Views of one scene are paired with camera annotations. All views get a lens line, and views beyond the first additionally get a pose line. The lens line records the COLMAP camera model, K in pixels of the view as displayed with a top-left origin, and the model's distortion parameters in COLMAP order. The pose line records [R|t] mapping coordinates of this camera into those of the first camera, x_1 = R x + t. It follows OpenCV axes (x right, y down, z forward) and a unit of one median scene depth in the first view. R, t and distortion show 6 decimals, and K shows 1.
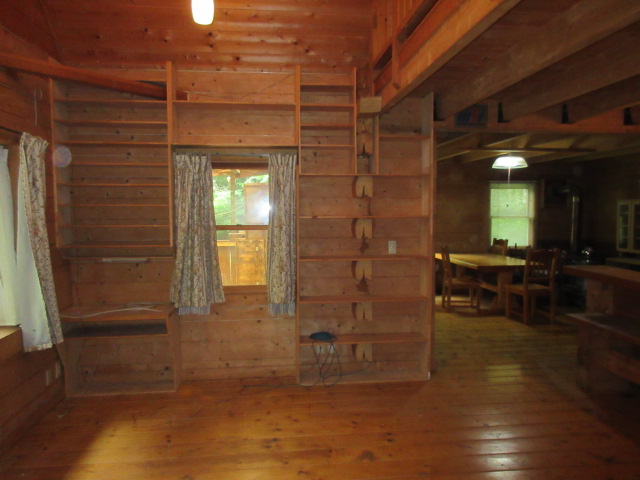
lens RADIAL K [[470.6, 0, 318.8], [0, 470.6, 238.0], [0, 0, 1]] dist [-0.006168, -0.008169]
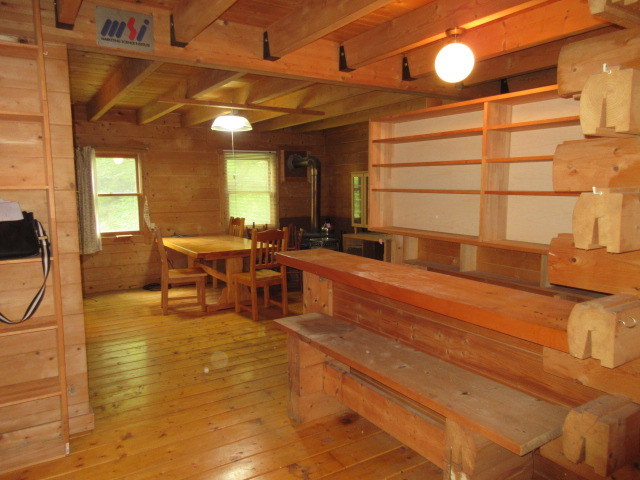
lens RADIAL K [[470.6, 0, 320.1], [0, 470.6, 240.6], [0, 0, 1]] dist [-0.006168, -0.008169]
pose [[0.895039, -0.055341, 0.442541, 0.156321], [0.032479, 0.997725, 0.059080, -0.002095], [-0.444804, -0.038506, 0.894800, 0.180077]]
